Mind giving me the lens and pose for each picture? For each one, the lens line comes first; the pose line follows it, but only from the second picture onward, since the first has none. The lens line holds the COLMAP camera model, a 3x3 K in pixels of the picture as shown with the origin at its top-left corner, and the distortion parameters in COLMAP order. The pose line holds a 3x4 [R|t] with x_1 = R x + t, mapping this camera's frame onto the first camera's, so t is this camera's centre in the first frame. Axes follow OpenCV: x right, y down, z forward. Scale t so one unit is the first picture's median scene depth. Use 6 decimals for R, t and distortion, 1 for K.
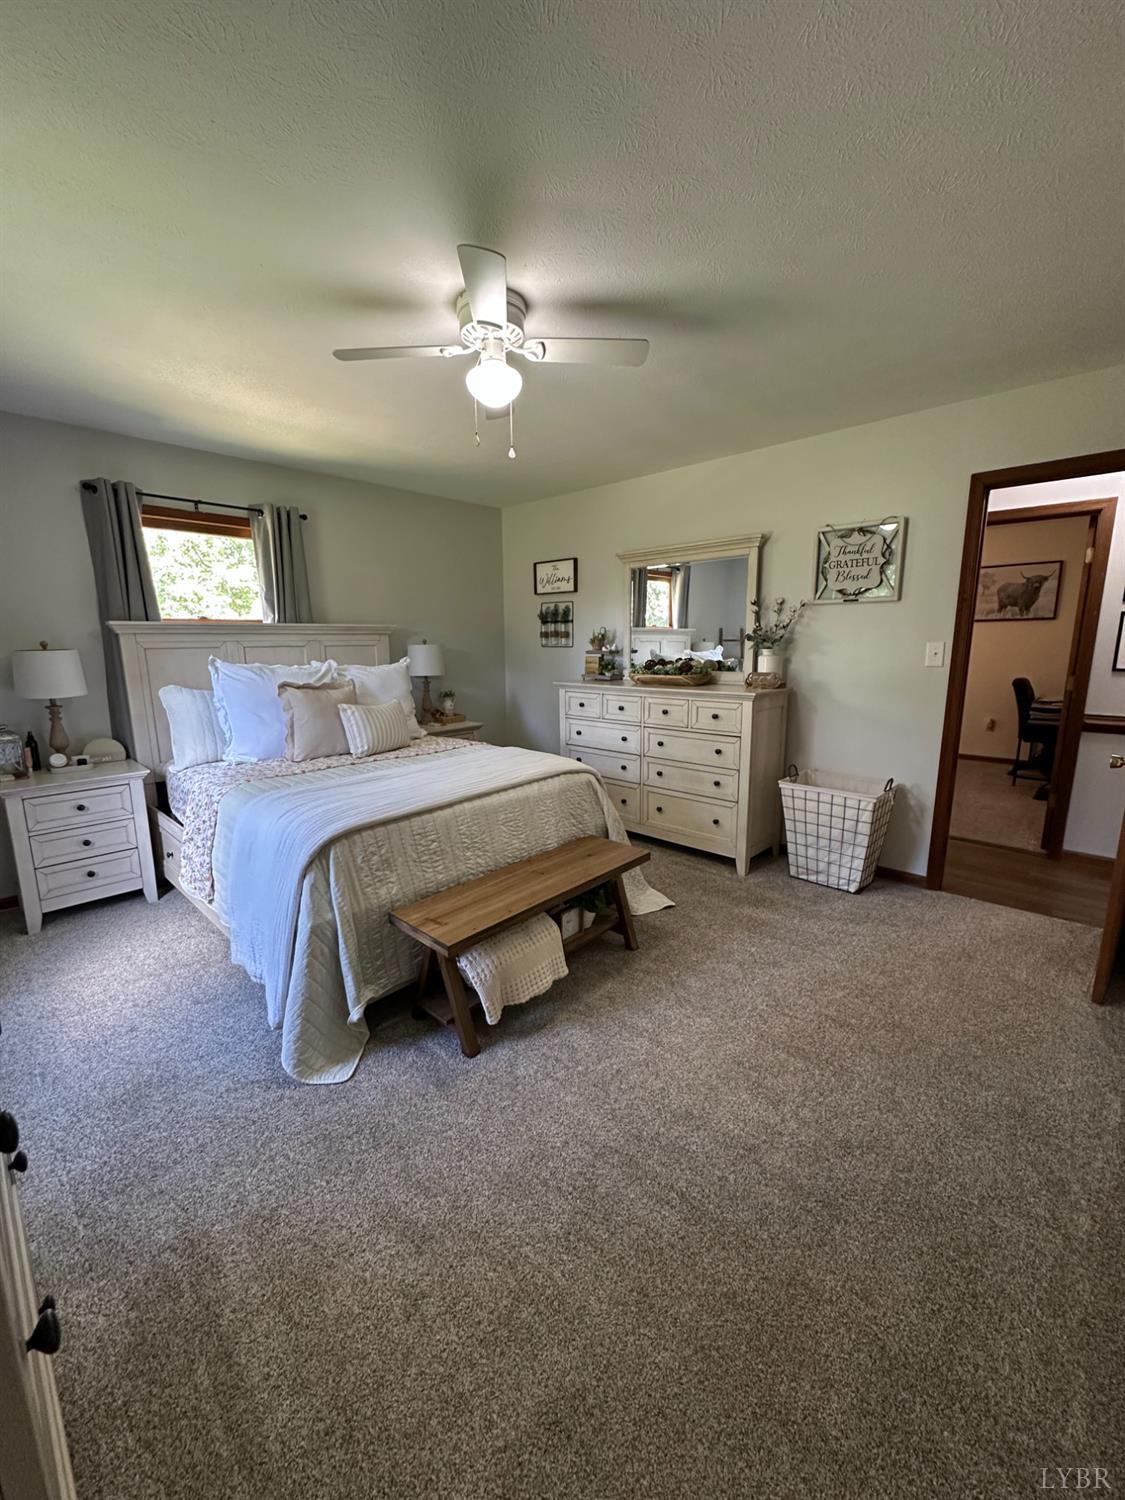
lens RADIAL K [[597.3, 0, 559.7], [0, 597.3, 747.1], [0, 0, 1]] dist [-0.003562, 0.000545]
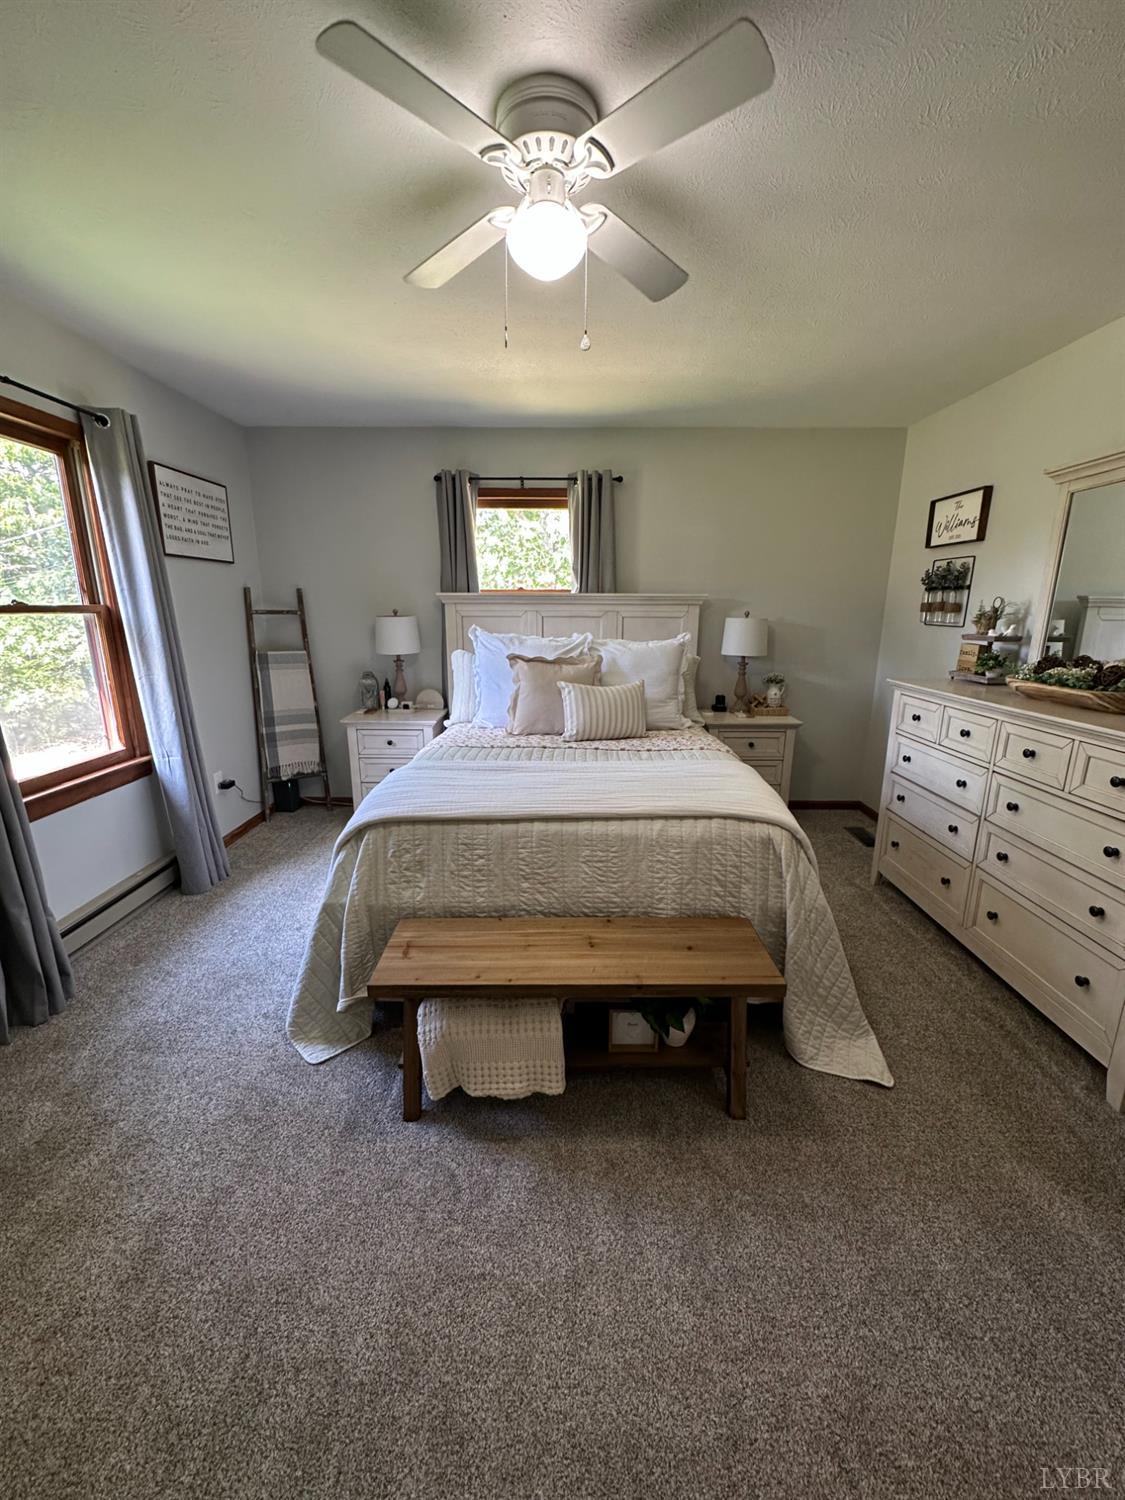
lens RADIAL K [[597.3, 0, 570.5], [0, 597.3, 746.7], [0, 0, 1]] dist [-0.003562, 0.000545]
pose [[0.682346, 0.179590, -0.708626, 0.303612], [-0.139751, 0.983522, 0.114689, -0.075547], [0.717546, 0.020774, 0.696201, 0.337406]]
